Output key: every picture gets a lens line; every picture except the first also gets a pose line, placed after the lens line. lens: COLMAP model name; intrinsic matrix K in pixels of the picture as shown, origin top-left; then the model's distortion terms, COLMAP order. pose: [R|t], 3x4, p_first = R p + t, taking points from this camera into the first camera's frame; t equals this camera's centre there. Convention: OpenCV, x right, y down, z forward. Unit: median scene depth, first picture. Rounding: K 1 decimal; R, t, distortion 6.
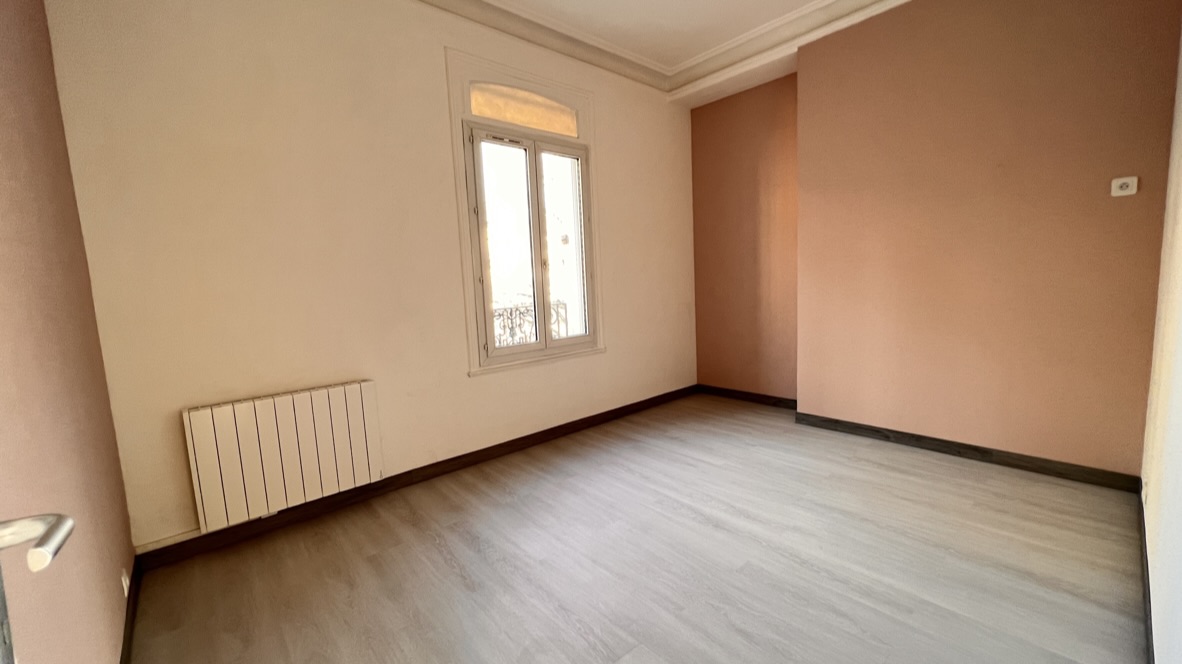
lens RADIAL K [[473.8, 0, 591.0], [0, 473.8, 329.1], [0, 0, 1]] dist [-0.000887, 0.000053]
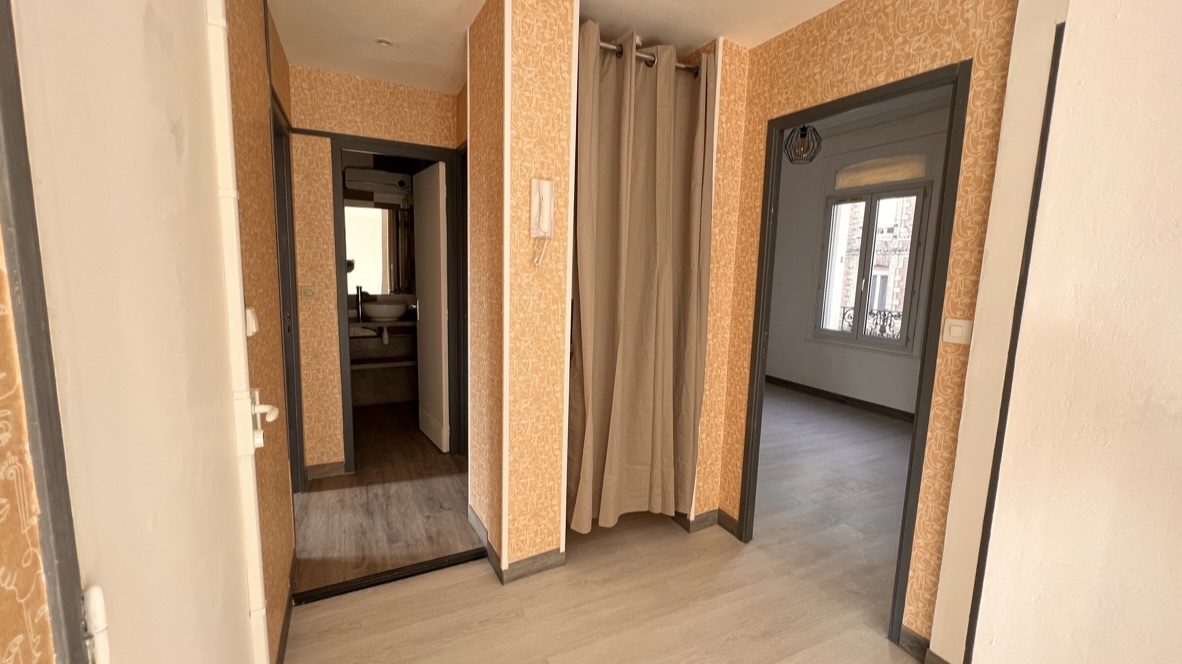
lens RADIAL K [[473.8, 0, 596.5], [0, 473.8, 343.5], [0, 0, 1]] dist [-0.000887, 0.000053]
pose [[-0.233467, 0.189989, -0.953623, 1.390079], [-0.119780, 0.967637, 0.222105, -0.163295], [0.964959, 0.166079, -0.203155, 0.515682]]
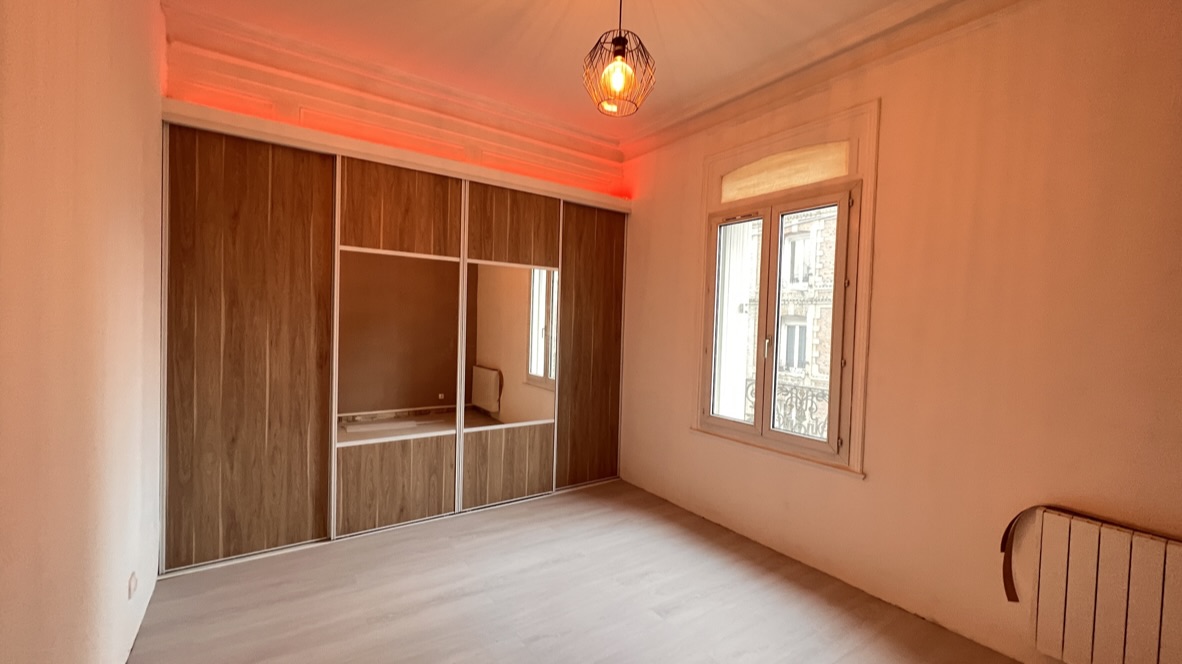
lens RADIAL K [[473.8, 0, 604.2], [0, 473.8, 339.5], [0, 0, 1]] dist [-0.000887, 0.000053]
pose [[-0.093240, 0.086223, -0.991903, 0.763640], [-0.132872, 0.986254, 0.098222, -0.176193], [0.986738, 0.140955, -0.080502, 0.724024]]
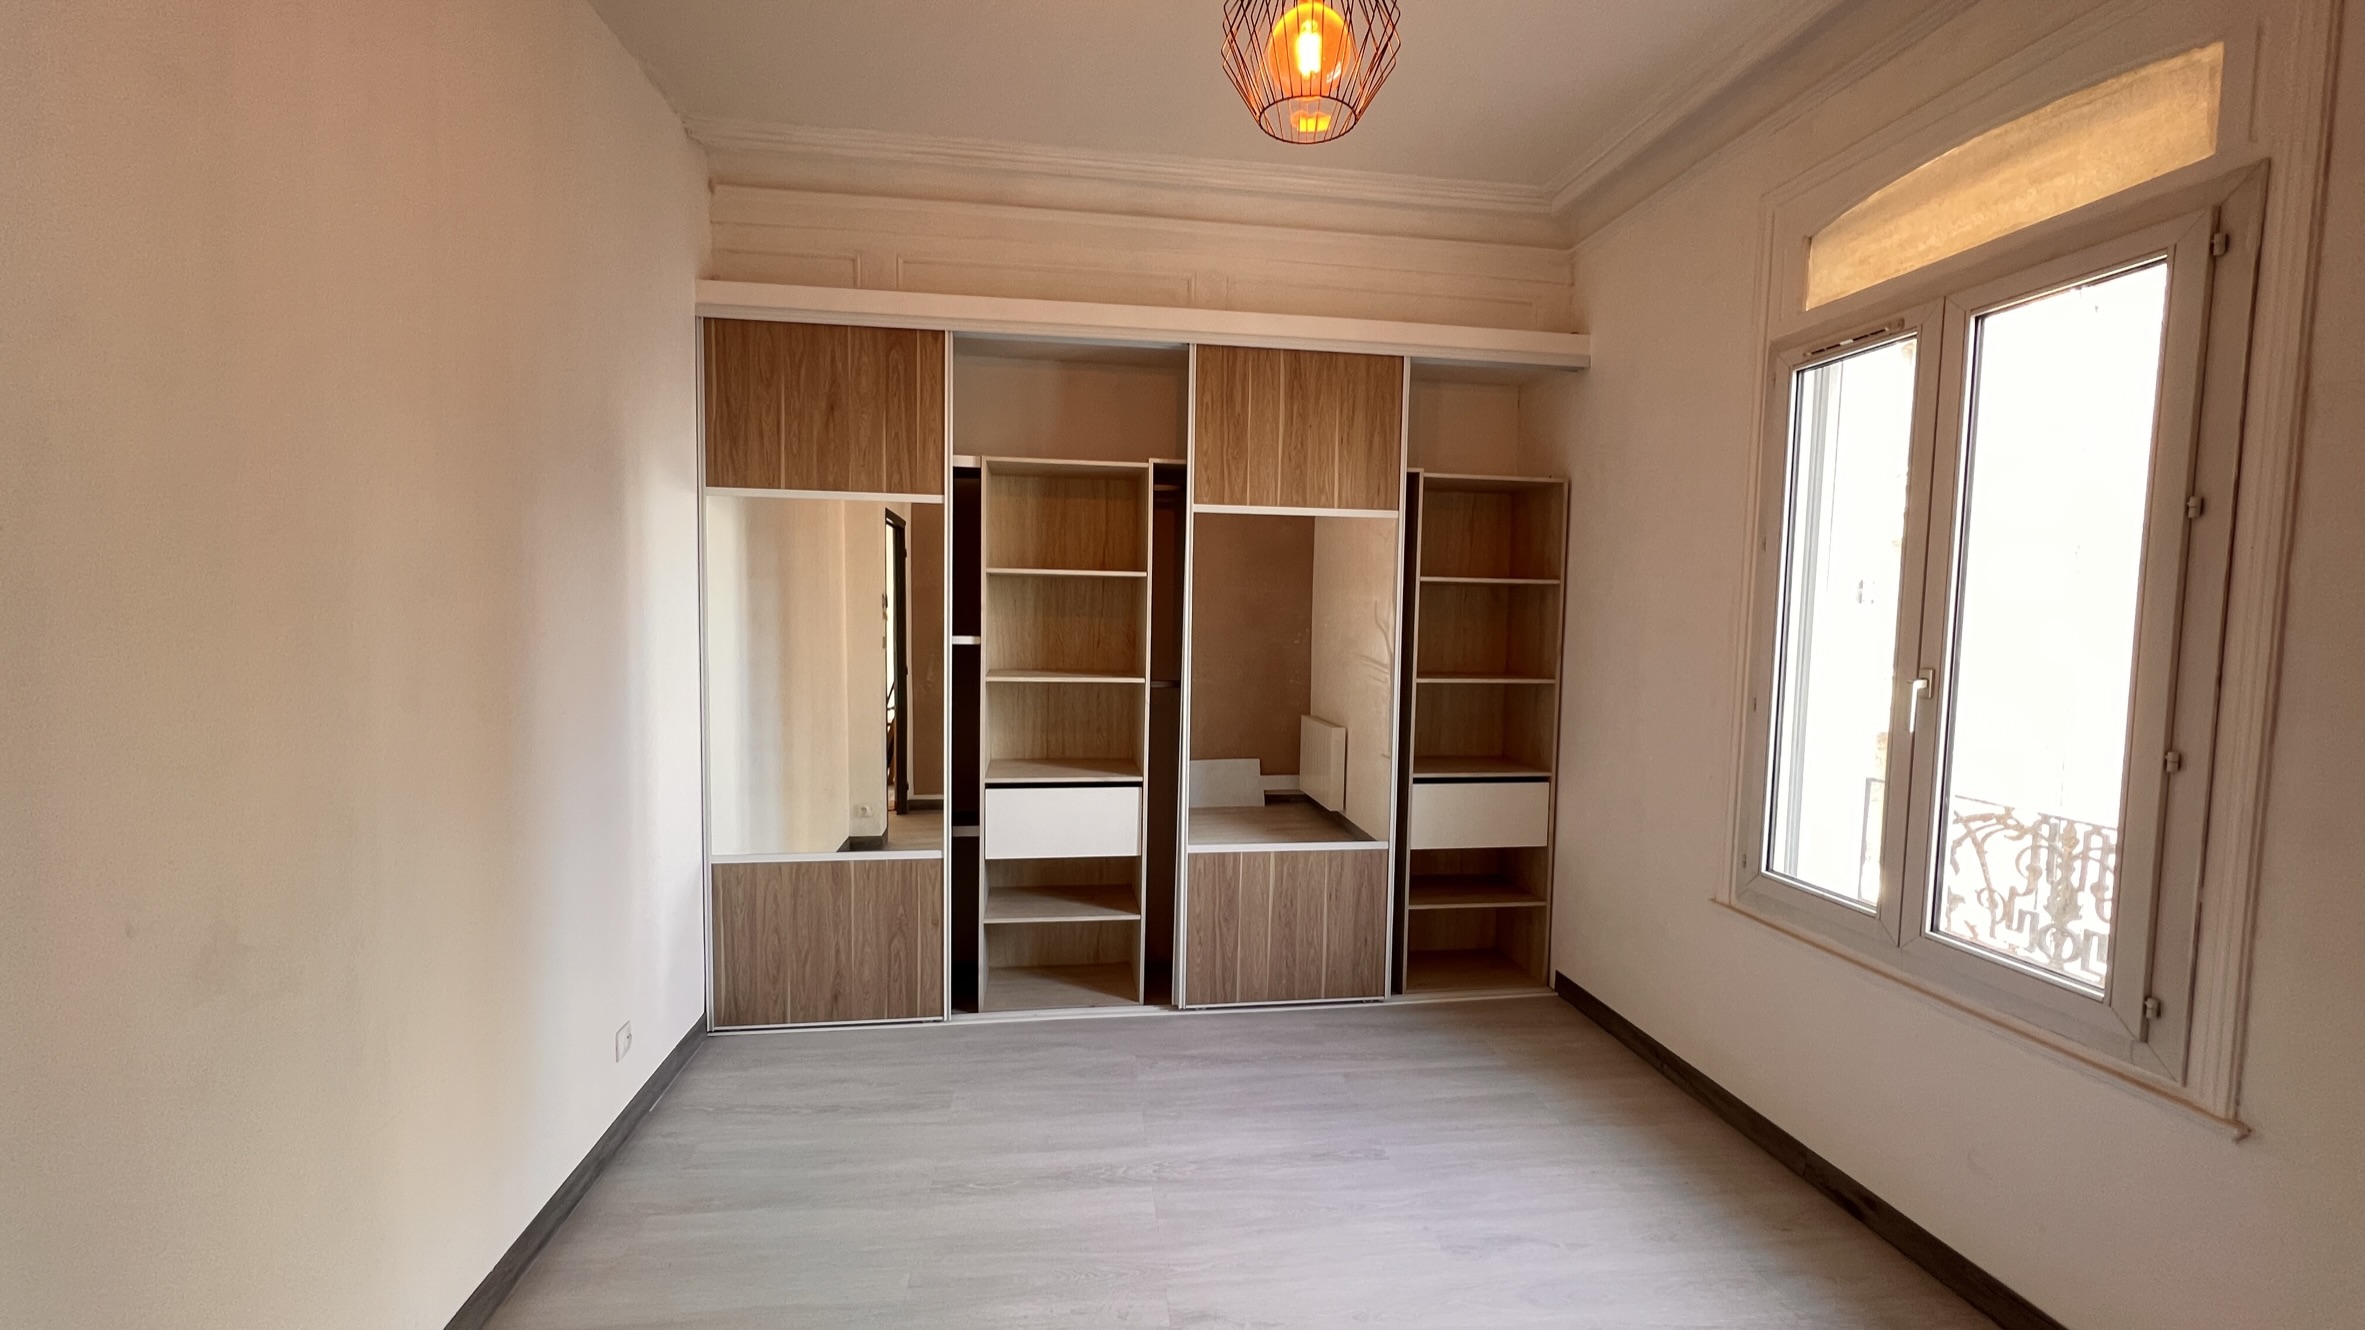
lens RADIAL K [[948.1, 0, 1203.9], [0, 948.1, 677.3], [0, 0, 1]] dist [-0.000887, 0.000053]
pose [[-0.533332, 0.090875, -0.841011, 0.639951], [-0.088367, 0.982788, 0.162232, -0.188694], [0.841278, 0.160841, -0.516122, 0.869341]]
